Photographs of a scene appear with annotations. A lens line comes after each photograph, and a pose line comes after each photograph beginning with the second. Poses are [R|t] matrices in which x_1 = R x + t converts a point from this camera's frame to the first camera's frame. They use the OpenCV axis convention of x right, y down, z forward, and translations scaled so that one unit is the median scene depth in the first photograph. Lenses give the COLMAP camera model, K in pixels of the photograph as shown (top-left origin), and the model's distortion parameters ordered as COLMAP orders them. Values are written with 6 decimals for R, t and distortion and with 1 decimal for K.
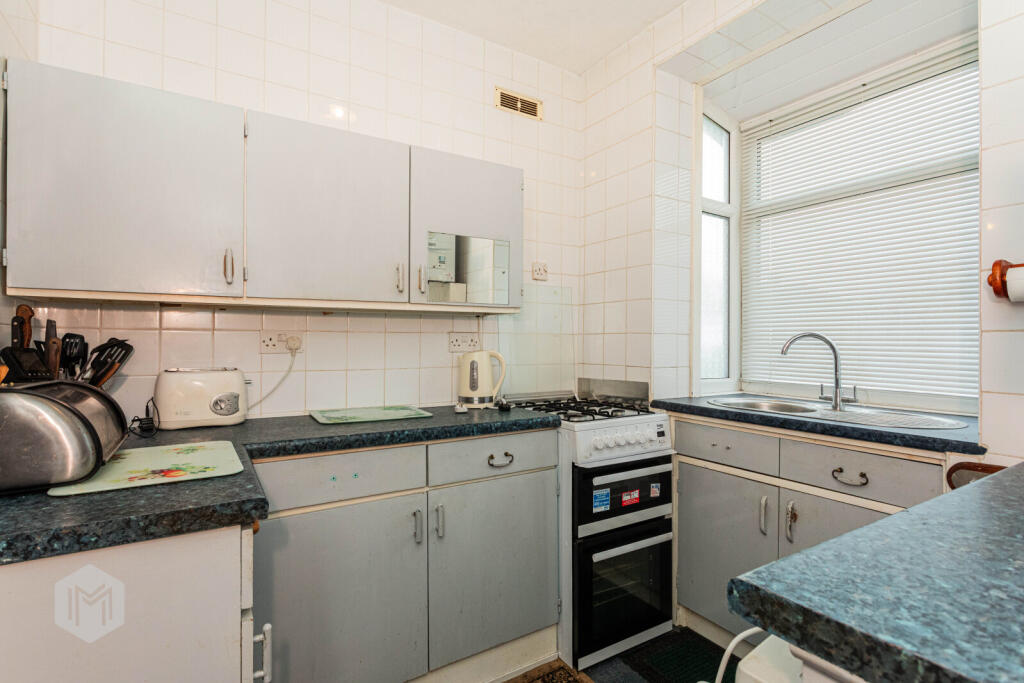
lens RADIAL K [[496.8, 0, 512.0], [0, 496.8, 341.5], [0, 0, 1]] dist [-0.001226, -0.000211]
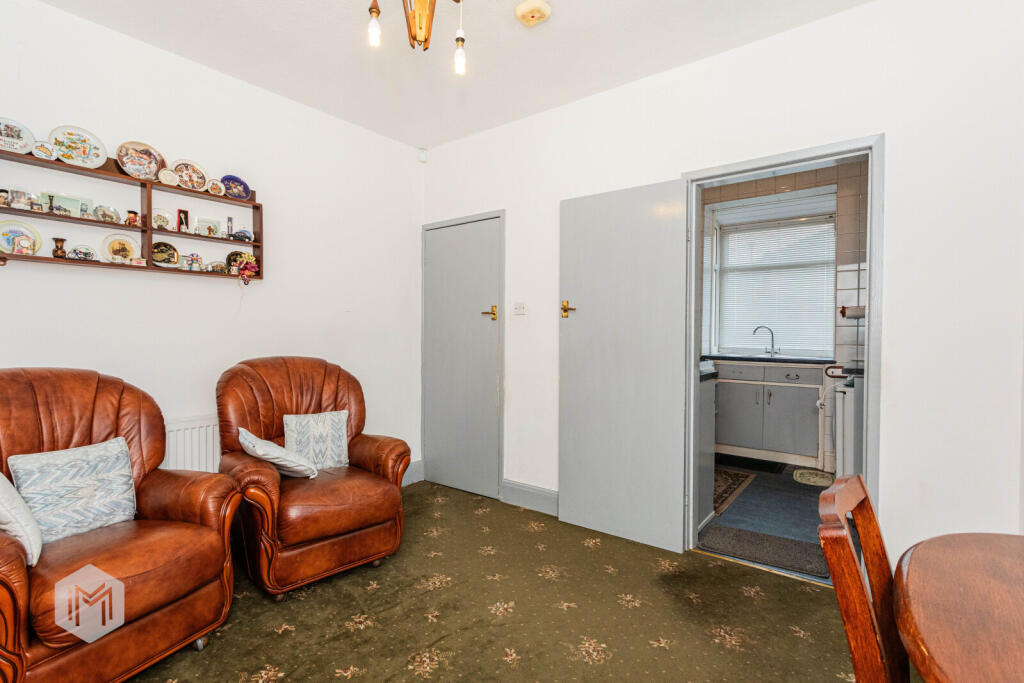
lens RADIAL K [[484.3, 0, 512.0], [0, 484.3, 341.5], [0, 0, 1]] dist [-0.001241, -0.000409]
pose [[0.936678, -0.011497, 0.350002, -1.426263], [0.000857, 0.999533, 0.030539, -0.012108], [-0.350190, -0.028305, 0.936251, -0.819560]]
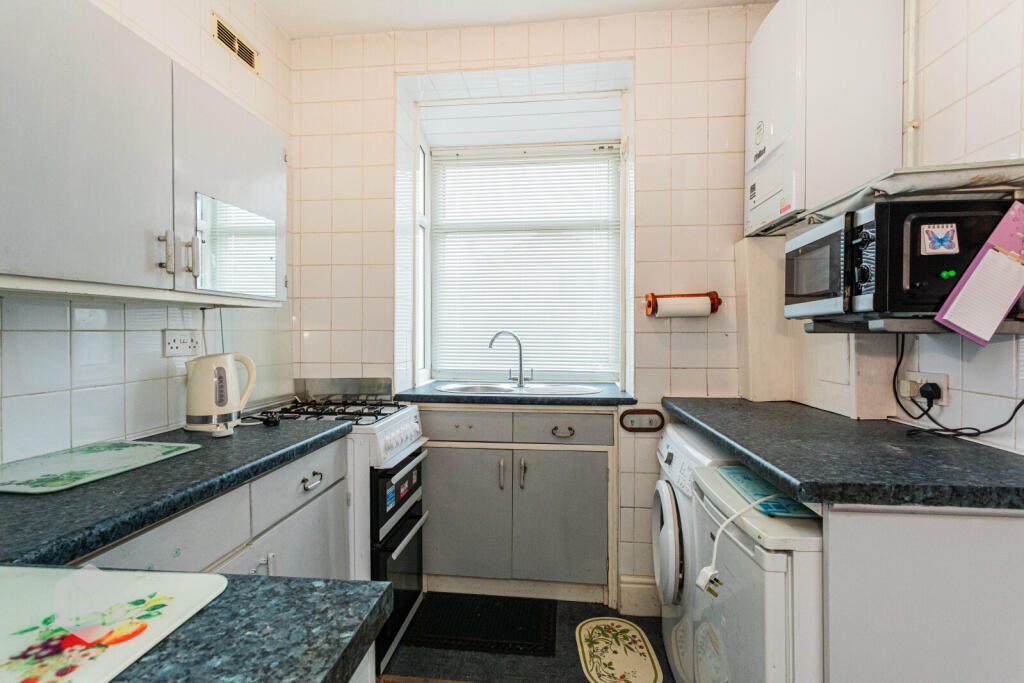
lens RADIAL K [[484.3, 0, 512.0], [0, 484.3, 341.5], [0, 0, 1]] dist [-0.001241, -0.000409]
pose [[0.620429, -0.020397, 0.783997, -0.409392], [0.001103, 0.999683, 0.025136, -0.020870], [-0.784262, -0.014730, 0.620255, 0.193512]]
